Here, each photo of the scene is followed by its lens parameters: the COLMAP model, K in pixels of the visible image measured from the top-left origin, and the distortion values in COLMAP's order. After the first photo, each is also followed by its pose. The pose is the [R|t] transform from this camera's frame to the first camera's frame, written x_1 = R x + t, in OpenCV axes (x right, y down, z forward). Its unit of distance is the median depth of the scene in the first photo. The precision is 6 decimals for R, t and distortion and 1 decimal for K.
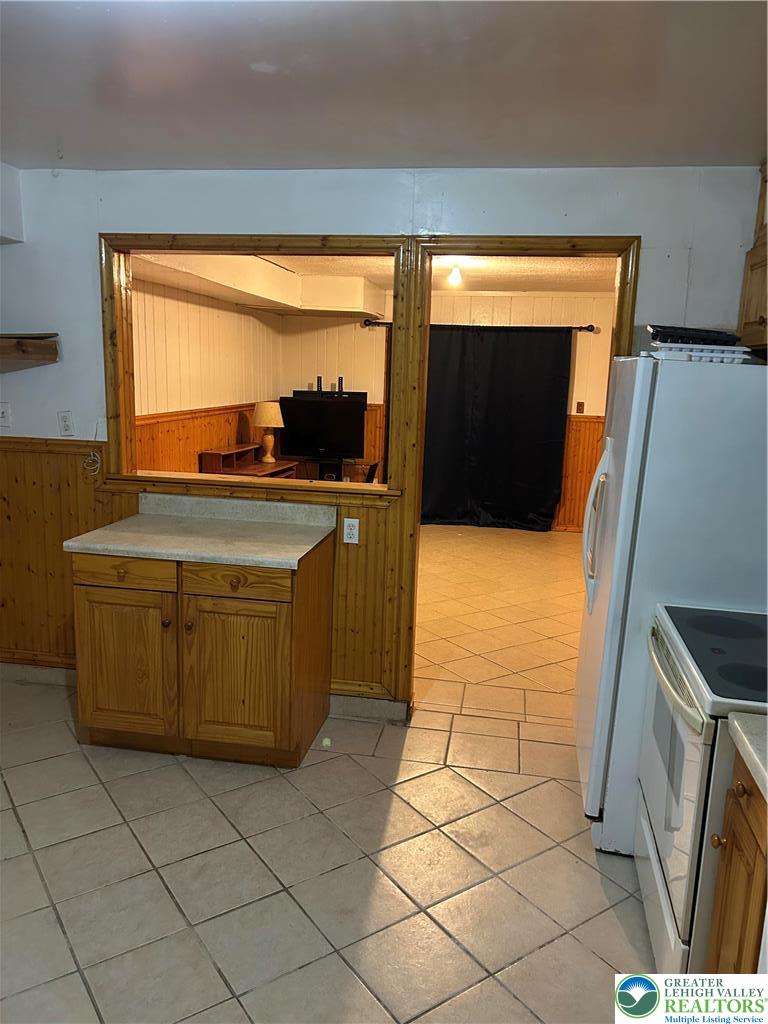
lens RADIAL K [[764.9, 0, 380.1], [0, 764.9, 519.6], [0, 0, 1]] dist [-0.002626, -0.007451]
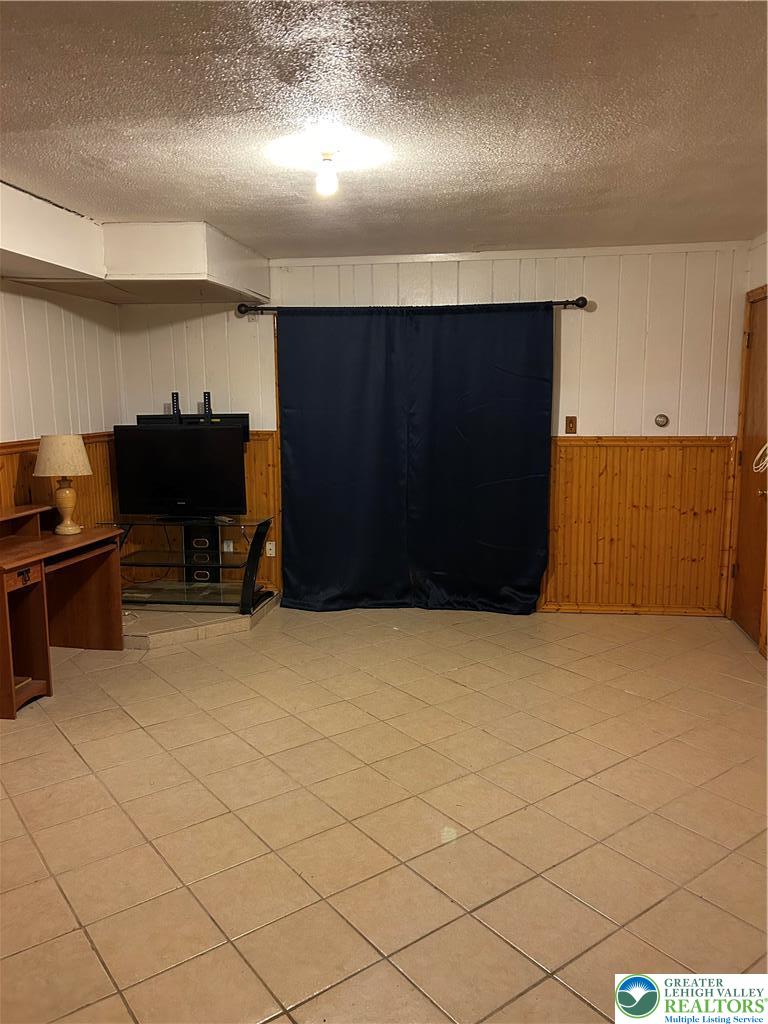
lens RADIAL K [[764.9, 0, 387.1], [0, 764.9, 505.3], [0, 0, 1]] dist [-0.002626, -0.007451]
pose [[0.999058, -0.038993, 0.019028, 0.086845], [0.039811, 0.998208, -0.044668, -0.053617], [-0.017252, 0.045384, 0.998821, 0.342962]]
